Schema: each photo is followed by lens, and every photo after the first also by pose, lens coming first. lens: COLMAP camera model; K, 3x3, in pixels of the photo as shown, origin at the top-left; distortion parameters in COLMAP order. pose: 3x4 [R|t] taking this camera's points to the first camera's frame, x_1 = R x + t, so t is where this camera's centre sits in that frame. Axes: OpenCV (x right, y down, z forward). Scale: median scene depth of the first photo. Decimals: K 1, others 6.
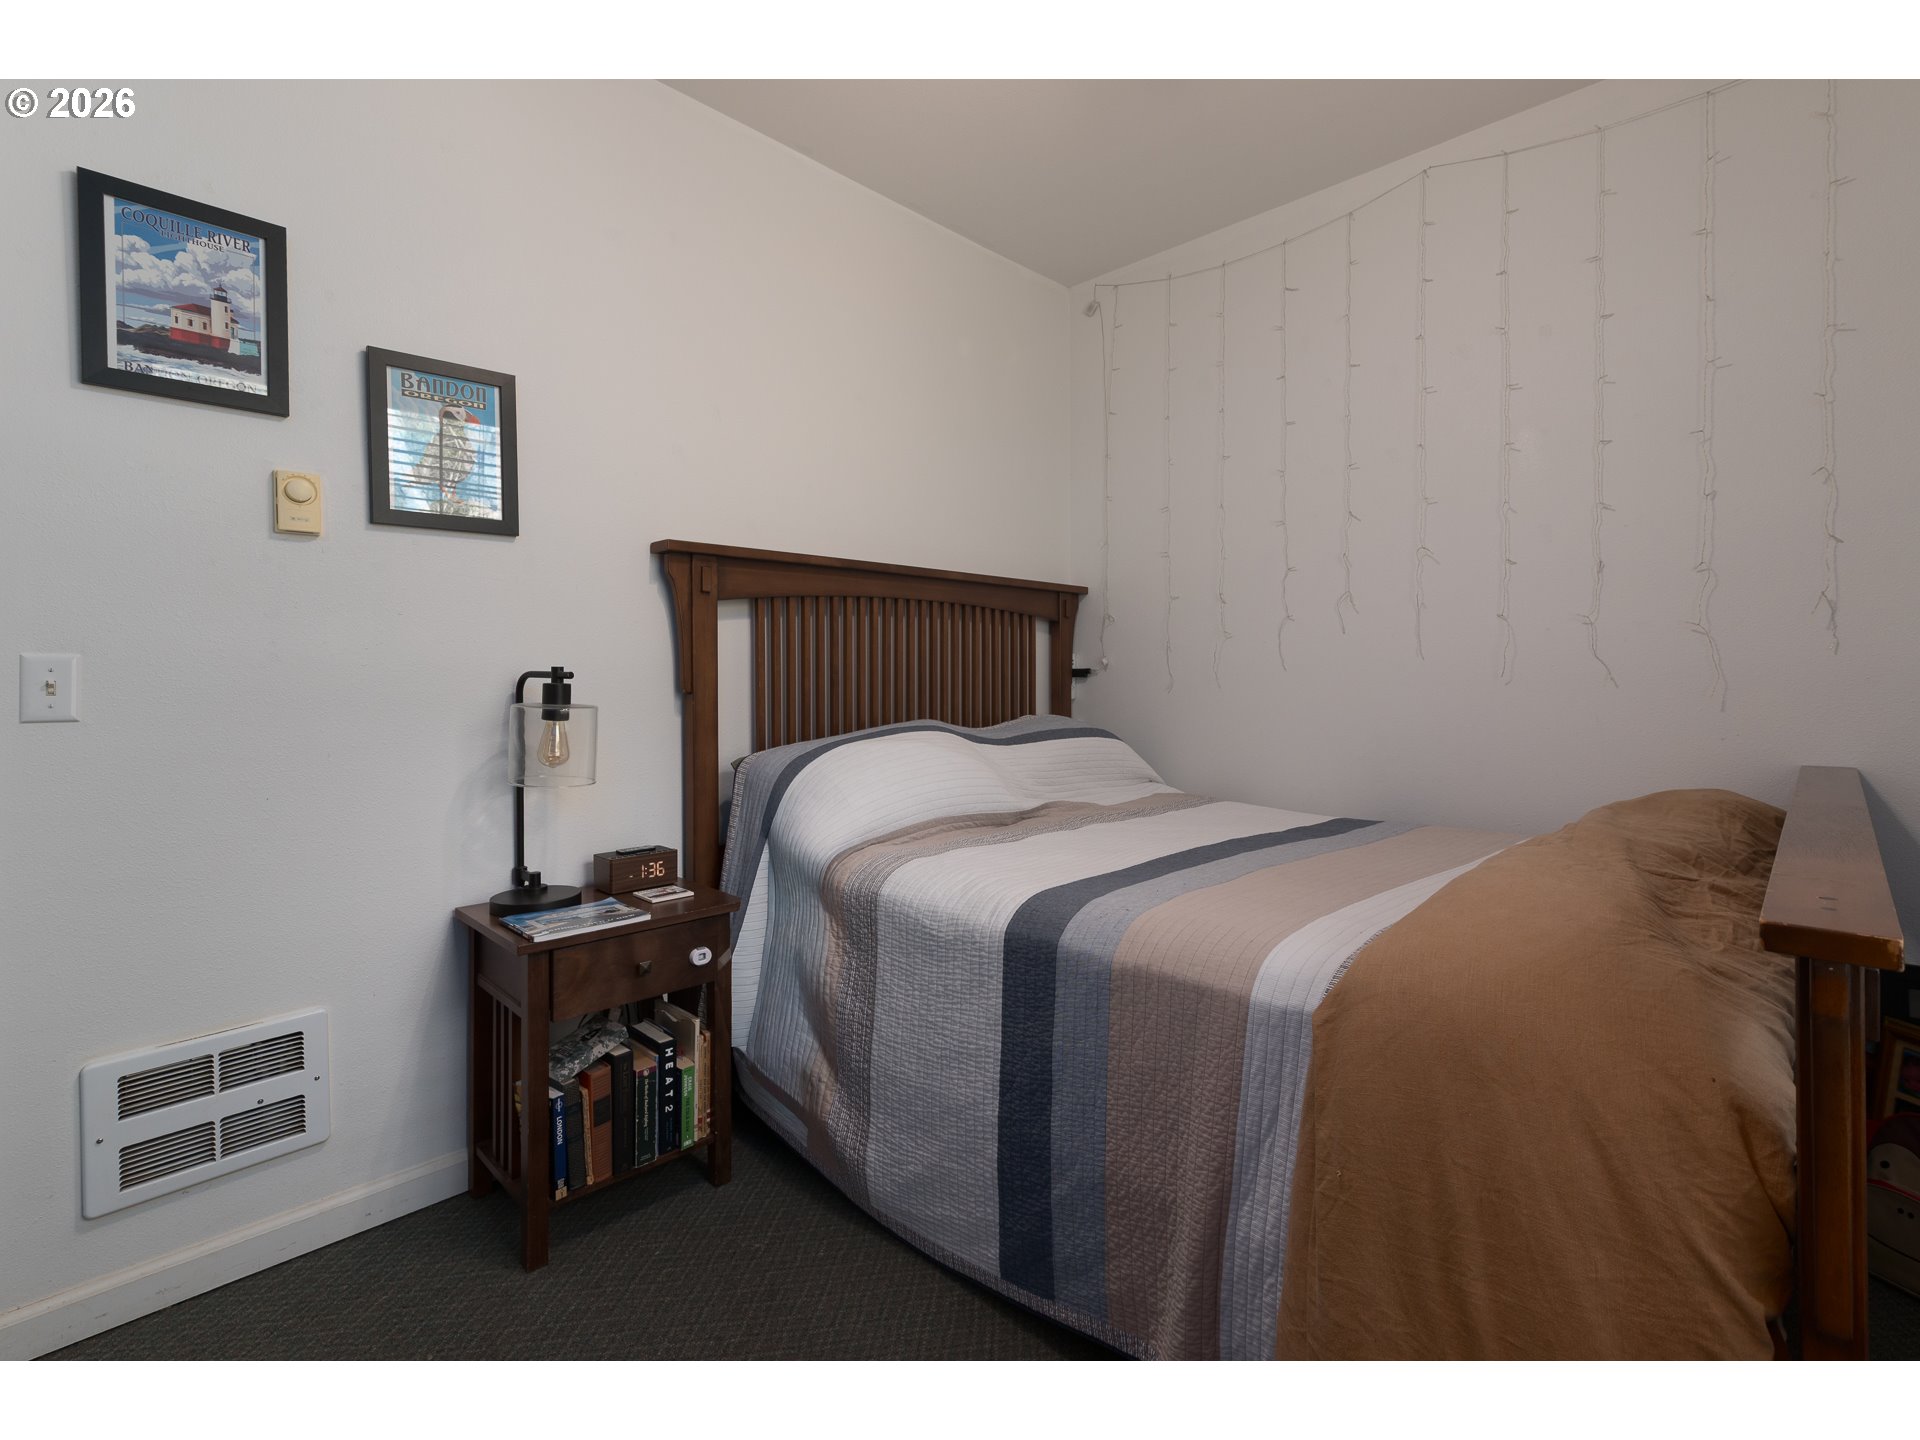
lens RADIAL K [[912.0, 0, 946.6], [0, 912.0, 689.9], [0, 0, 1]] dist [0.009118, -0.000261]
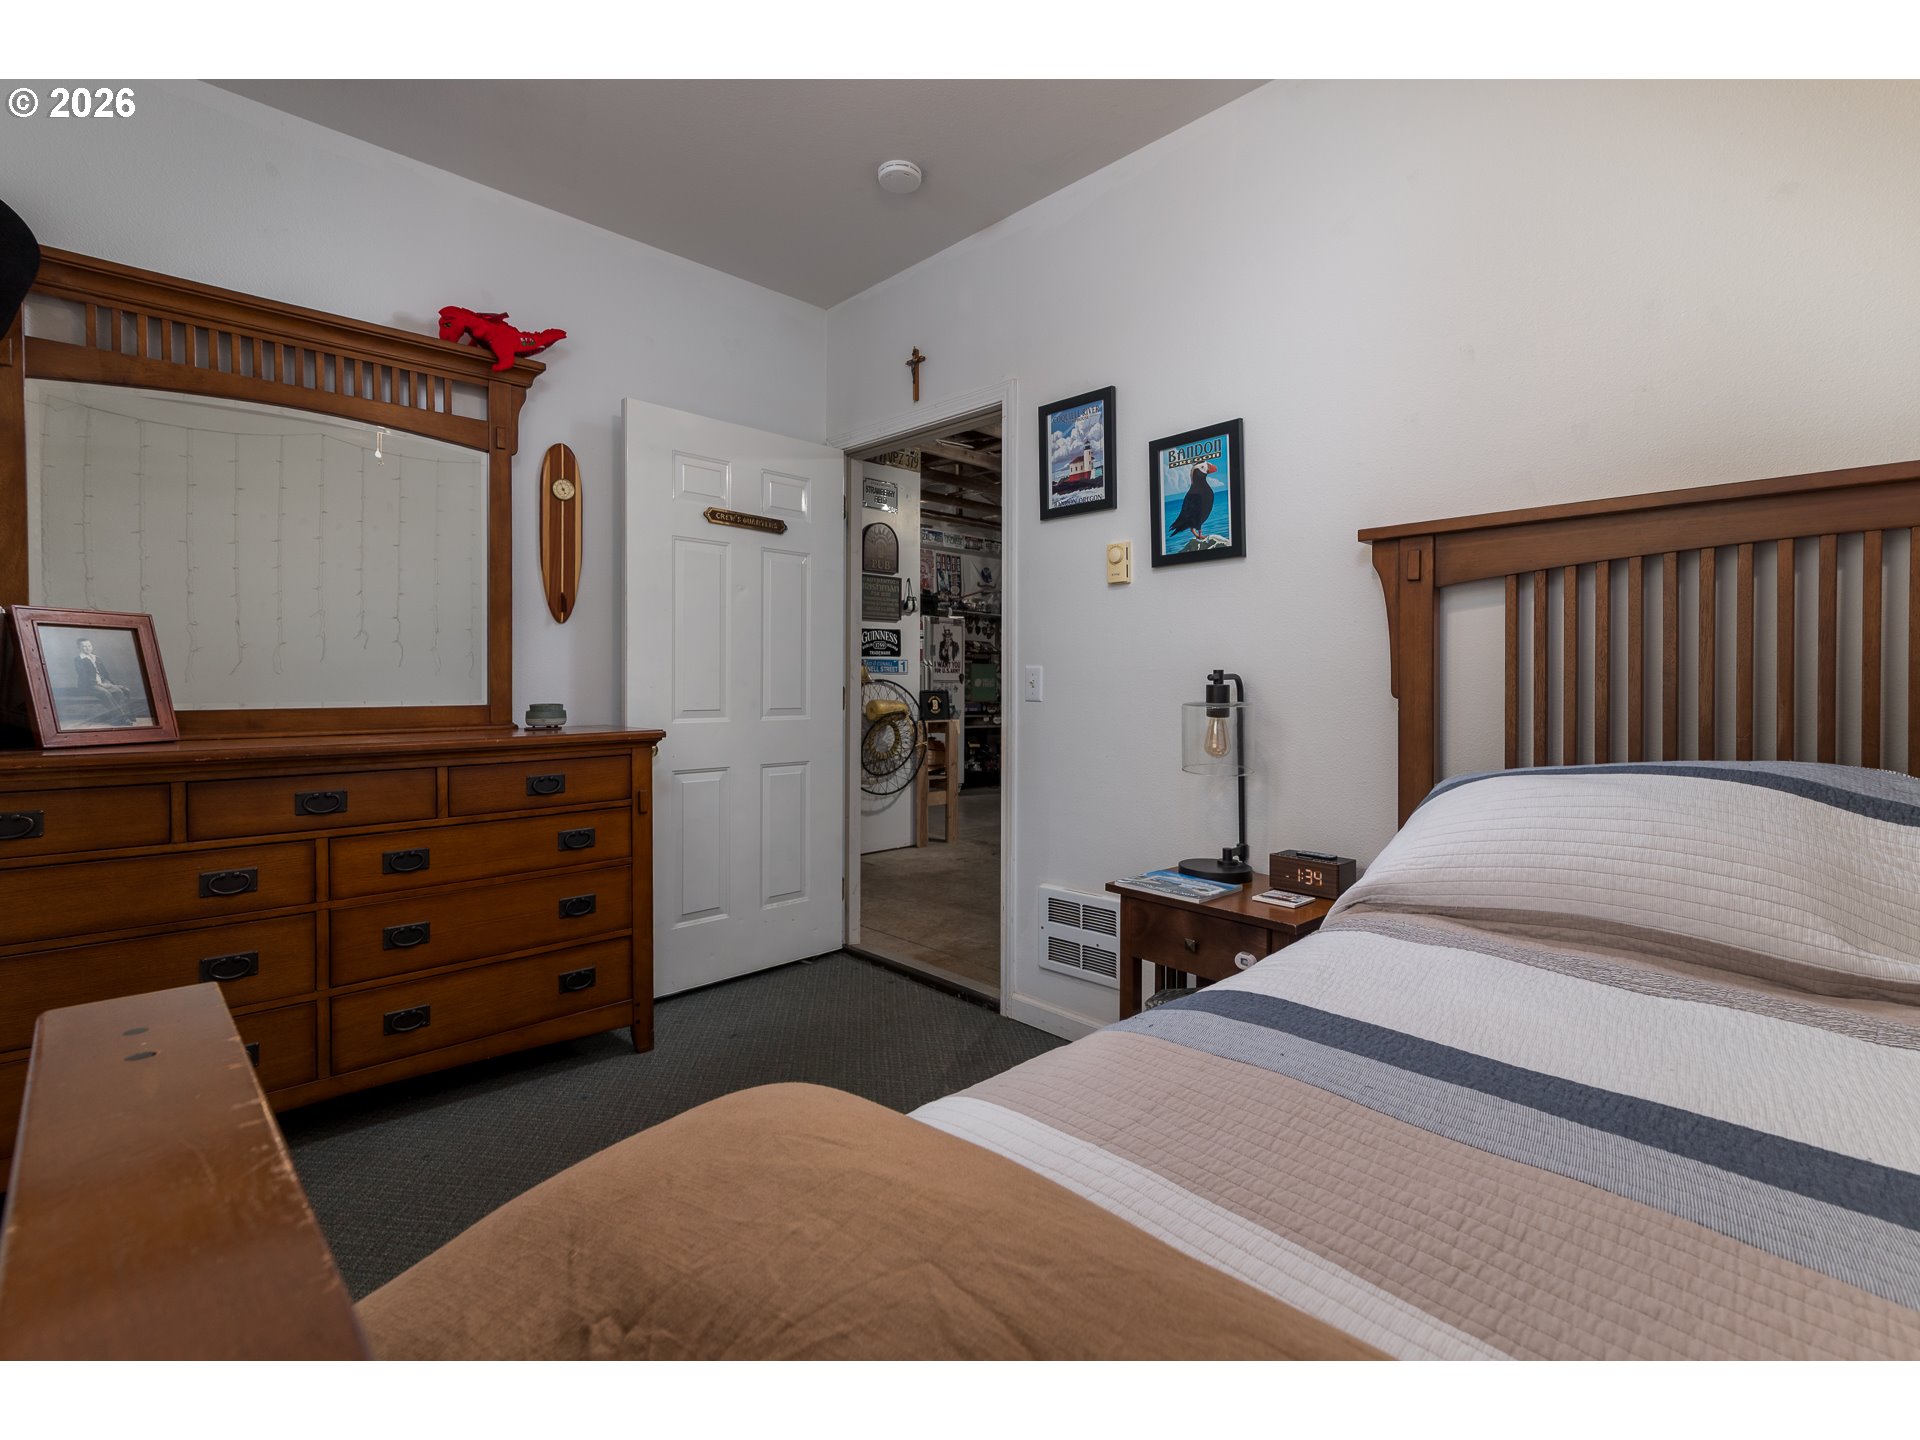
lens RADIAL K [[912.0, 0, 946.6], [0, 912.0, 689.9], [0, 0, 1]] dist [0.009118, -0.000261]
pose [[-0.068769, 0.018449, -0.997462, 0.853509], [-0.013076, 0.999726, 0.019393, -0.021065], [0.997547, 0.014376, -0.068509, 0.857020]]
